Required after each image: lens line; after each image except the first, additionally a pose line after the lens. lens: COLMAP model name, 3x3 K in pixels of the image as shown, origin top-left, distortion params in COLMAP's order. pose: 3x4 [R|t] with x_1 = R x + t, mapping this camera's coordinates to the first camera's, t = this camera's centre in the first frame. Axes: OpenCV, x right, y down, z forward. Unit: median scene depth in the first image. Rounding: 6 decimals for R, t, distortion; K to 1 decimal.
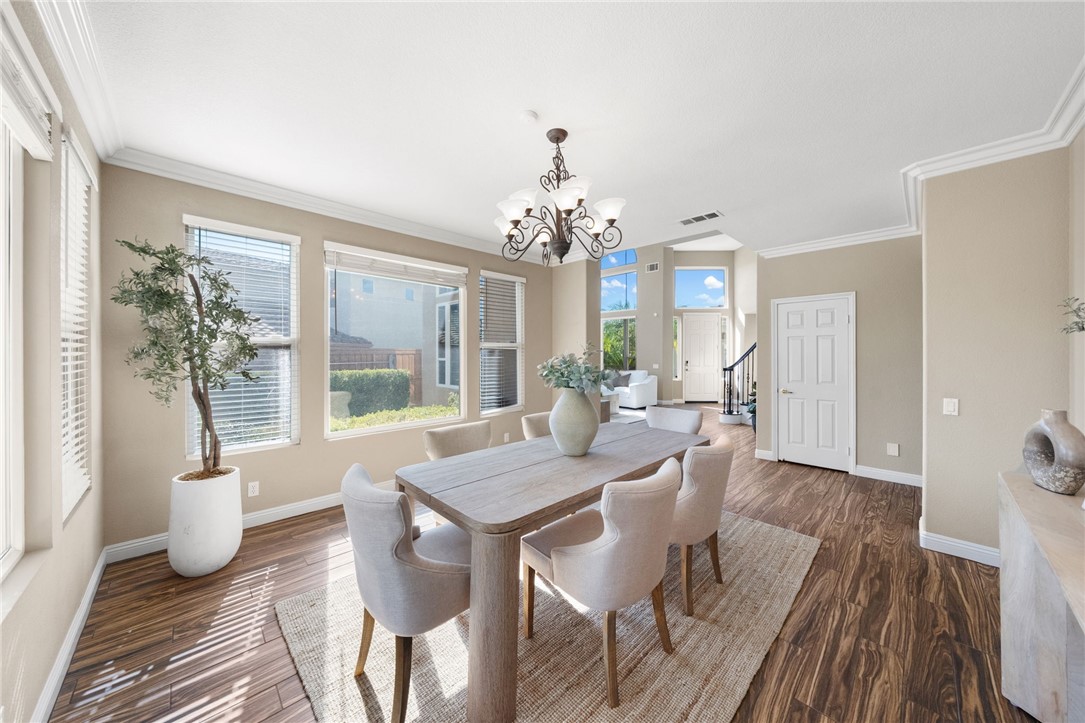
lens RADIAL K [[369.3, 0, 539.1], [0, 369.3, 354.9], [0, 0, 1]] dist [-0.001813, 0.000003]
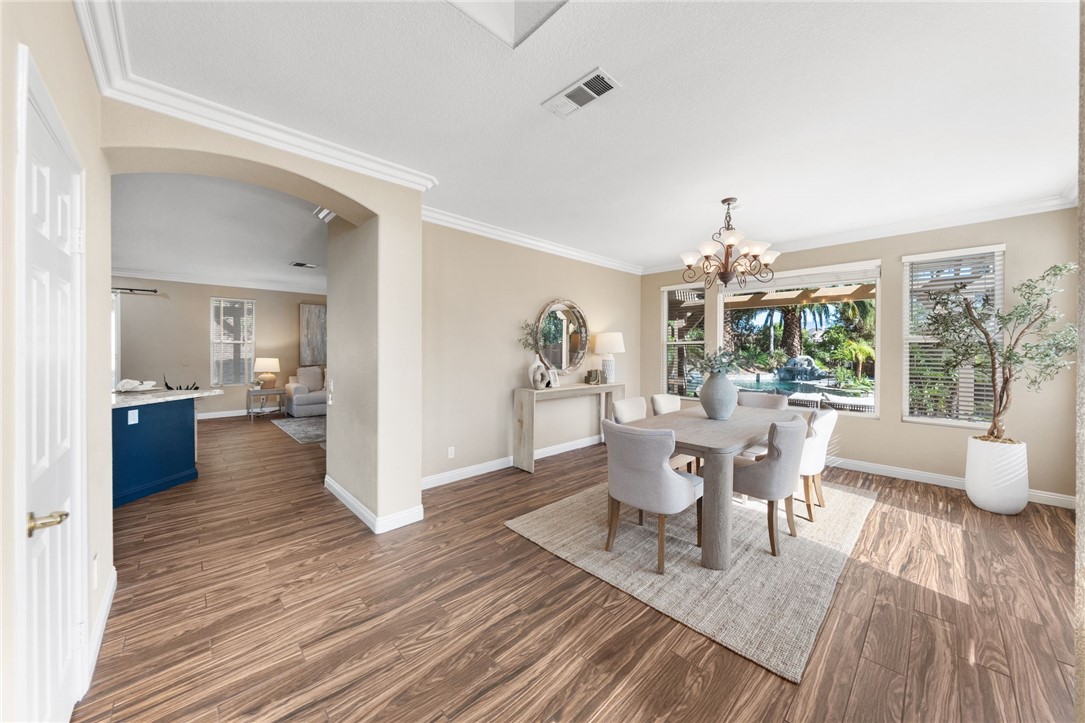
lens RADIAL K [[369.3, 0, 534.5], [0, 369.3, 354.8], [0, 0, 1]] dist [-0.001813, 0.000003]
pose [[-0.999842, -0.004281, 0.017251, 0.541851], [-0.004157, 0.999966, 0.007170, 0.006498], [-0.017281, 0.007097, -0.999825, 1.694009]]
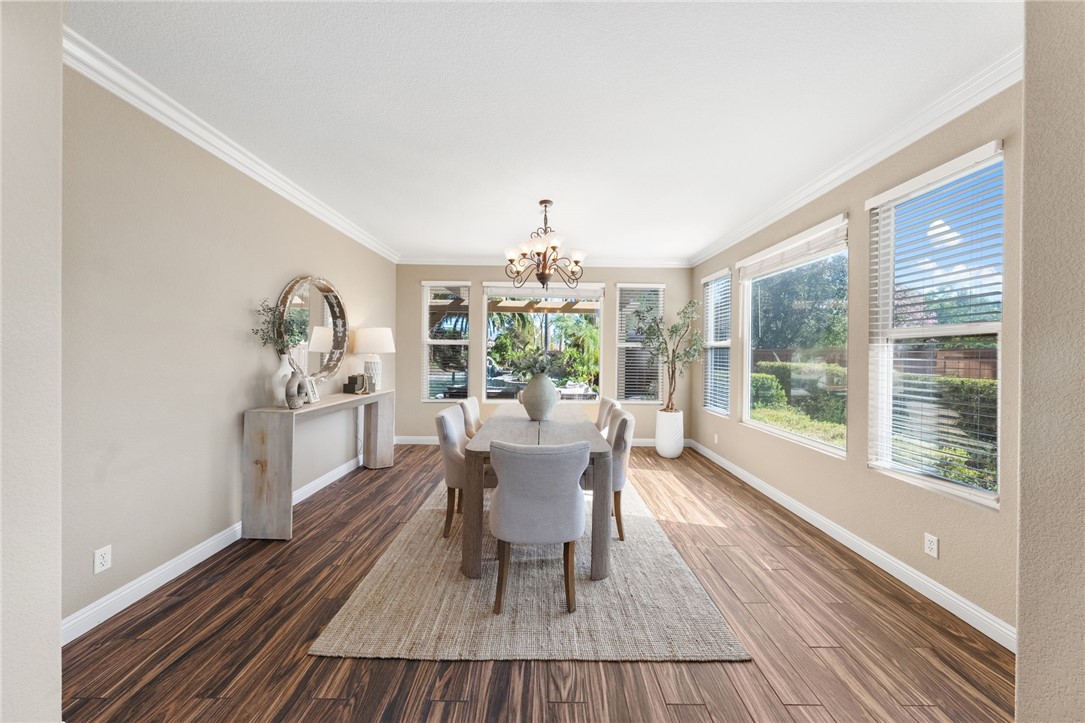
lens RADIAL K [[369.3, 0, 539.4], [0, 369.3, 356.3], [0, 0, 1]] dist [-0.001813, 0.000003]
pose [[-0.700628, -0.001929, -0.713524, 0.762883], [-0.006898, 0.999968, 0.004070, 0.010519], [0.713494, 0.007773, -0.700618, 1.390599]]
